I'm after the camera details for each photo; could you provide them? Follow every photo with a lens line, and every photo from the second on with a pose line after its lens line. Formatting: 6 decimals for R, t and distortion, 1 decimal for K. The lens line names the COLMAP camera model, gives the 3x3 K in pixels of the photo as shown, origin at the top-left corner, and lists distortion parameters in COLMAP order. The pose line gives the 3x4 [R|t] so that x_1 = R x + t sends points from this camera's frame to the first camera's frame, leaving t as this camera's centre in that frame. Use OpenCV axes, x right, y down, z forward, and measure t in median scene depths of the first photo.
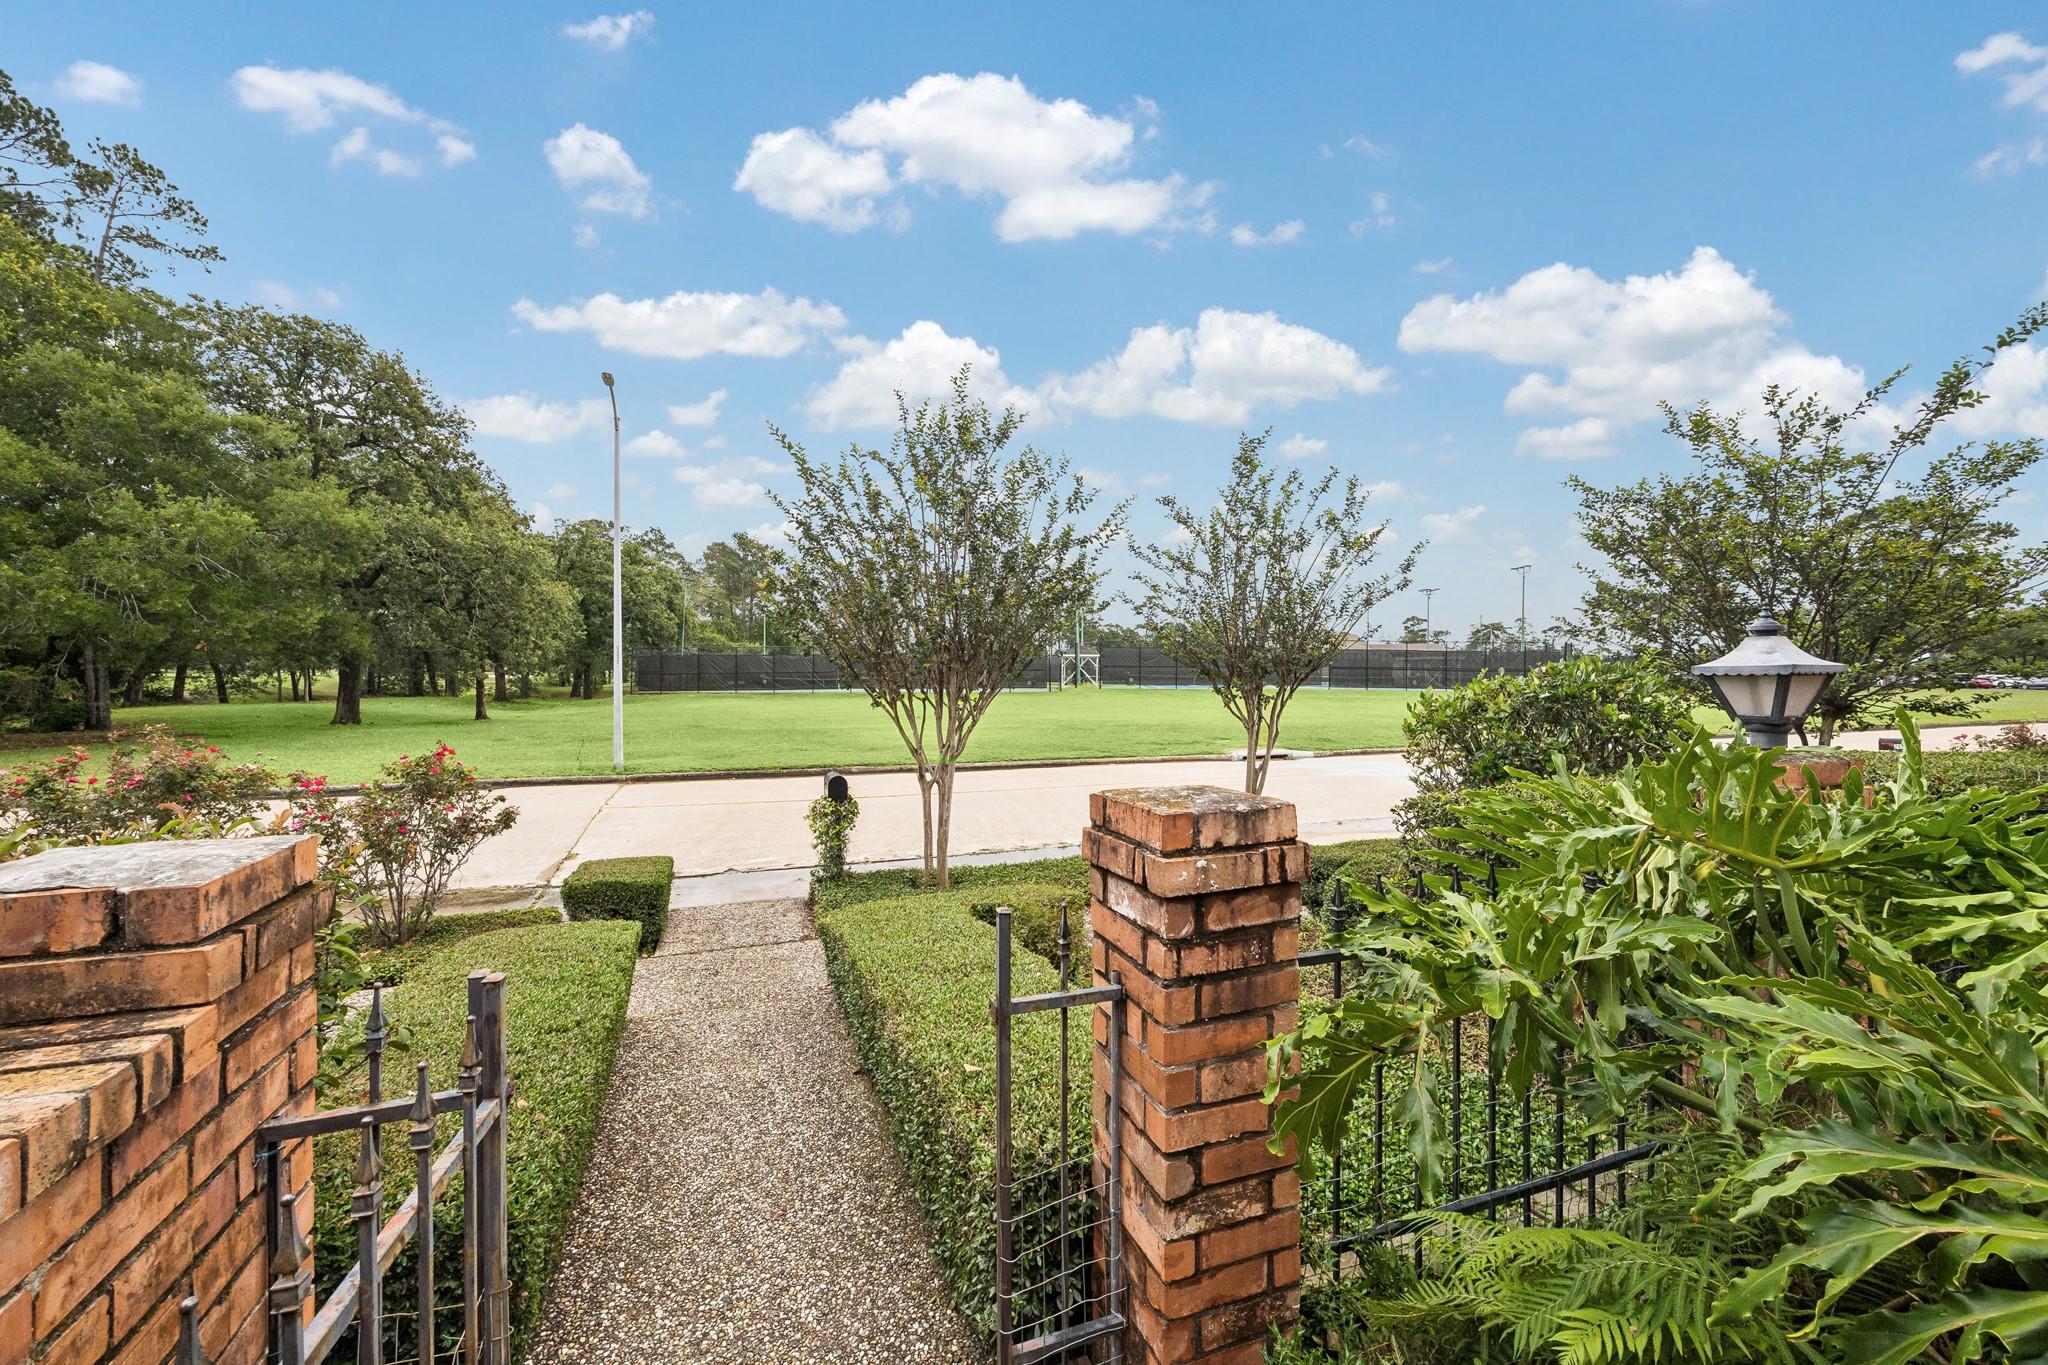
lens RADIAL K [[781.6, 0, 1015.7], [0, 781.6, 682.8], [0, 0, 1]] dist [-0.009341, 0.000033]
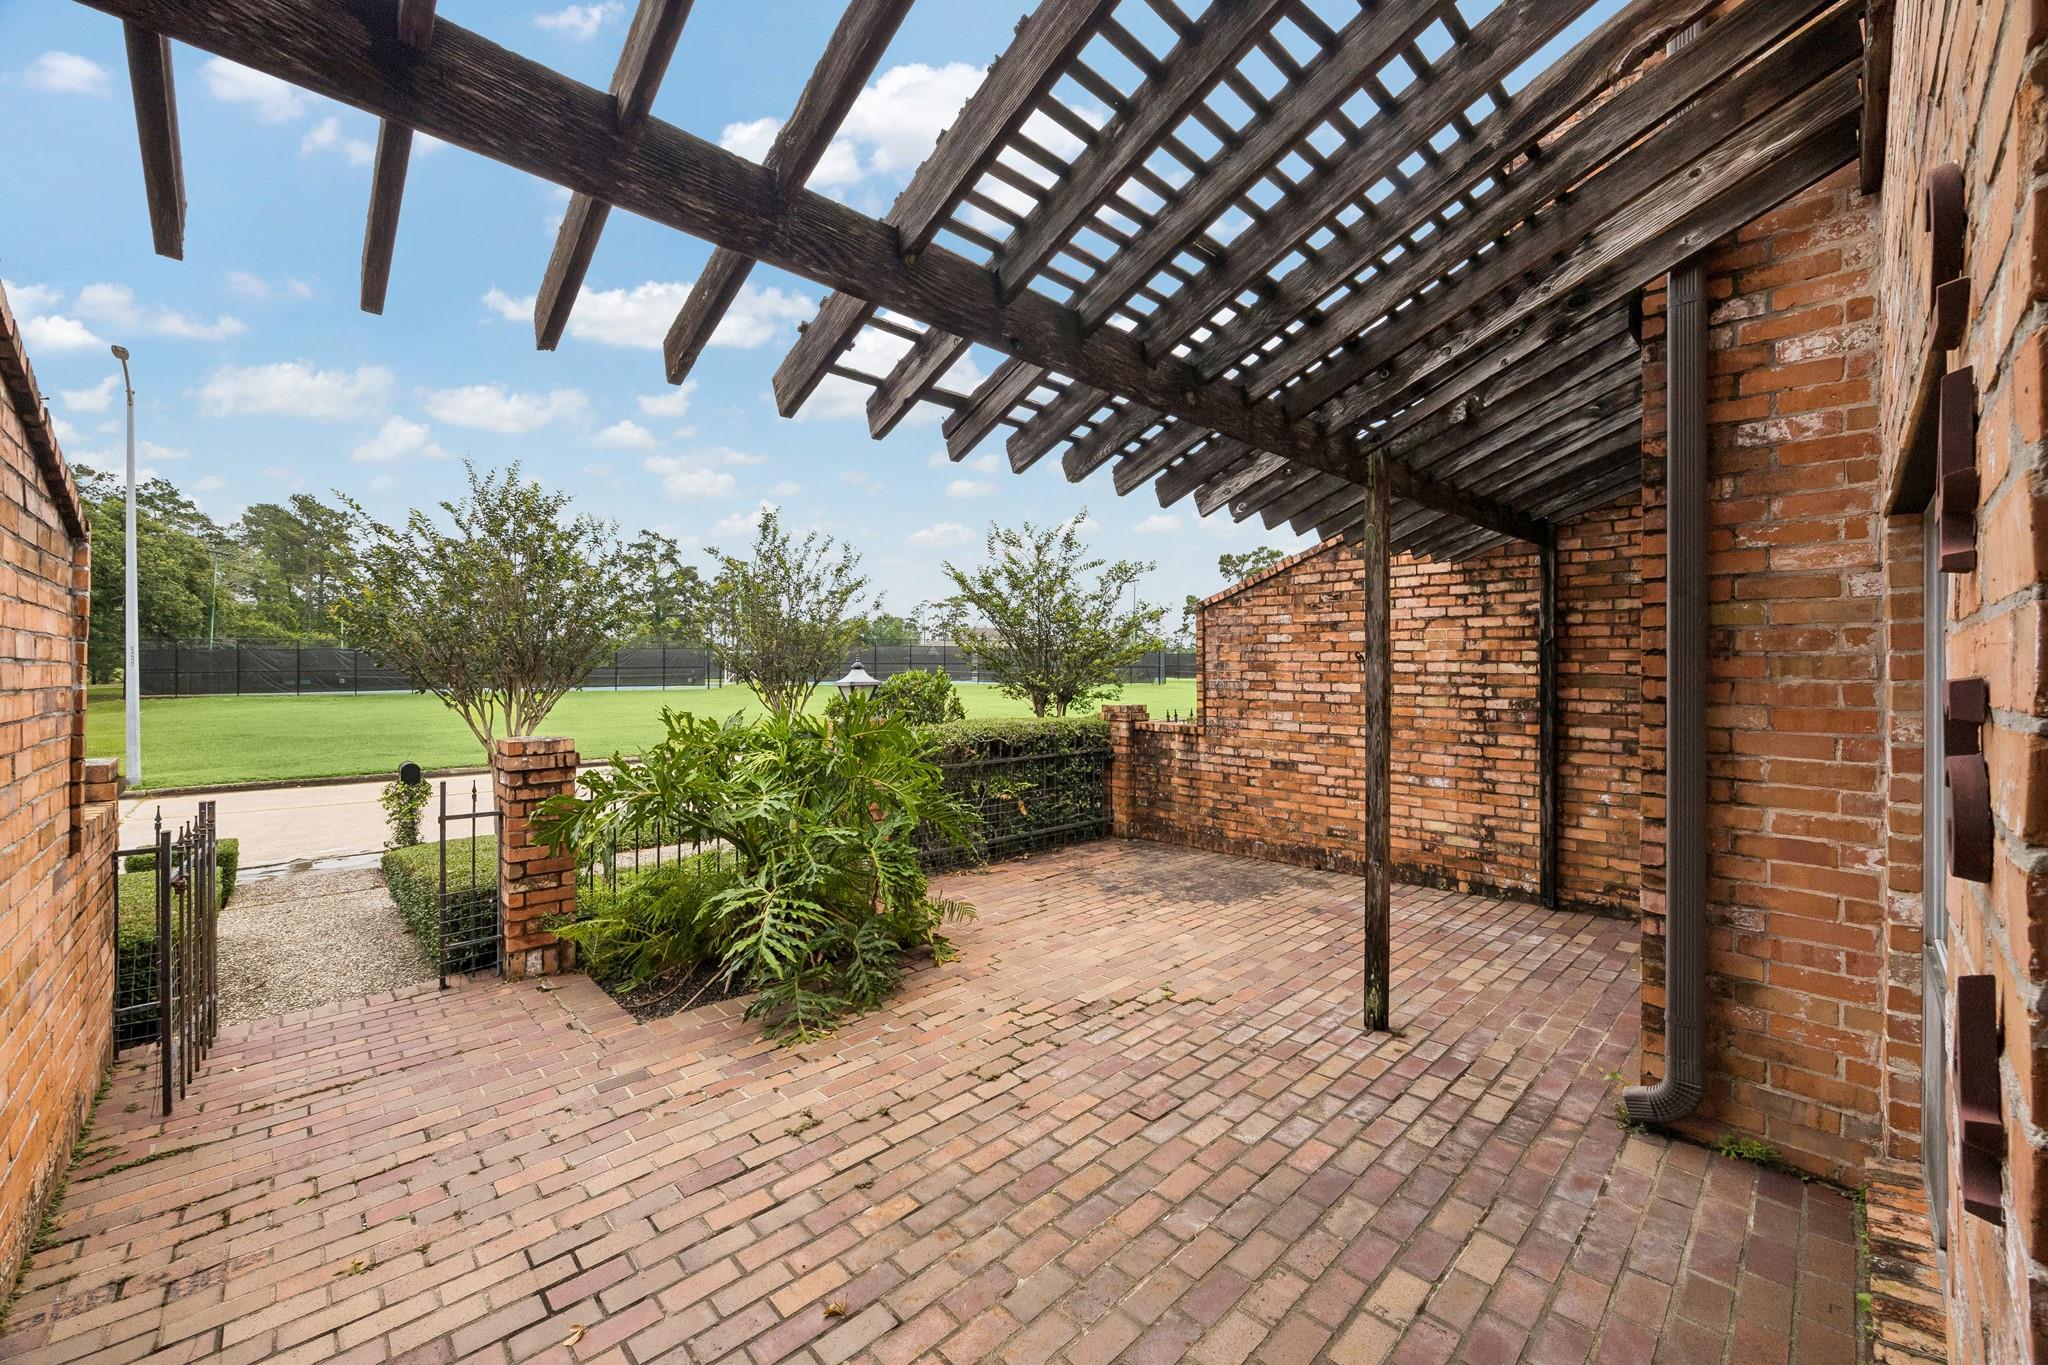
lens RADIAL K [[781.6, 0, 1034.6], [0, 781.6, 674.8], [0, 0, 1]] dist [-0.009341, 0.000033]
pose [[0.914191, -0.005544, 0.405246, 0.158360], [0.006772, 0.999976, -0.001597, -0.011408], [-0.405227, 0.004204, 0.914206, -0.467856]]
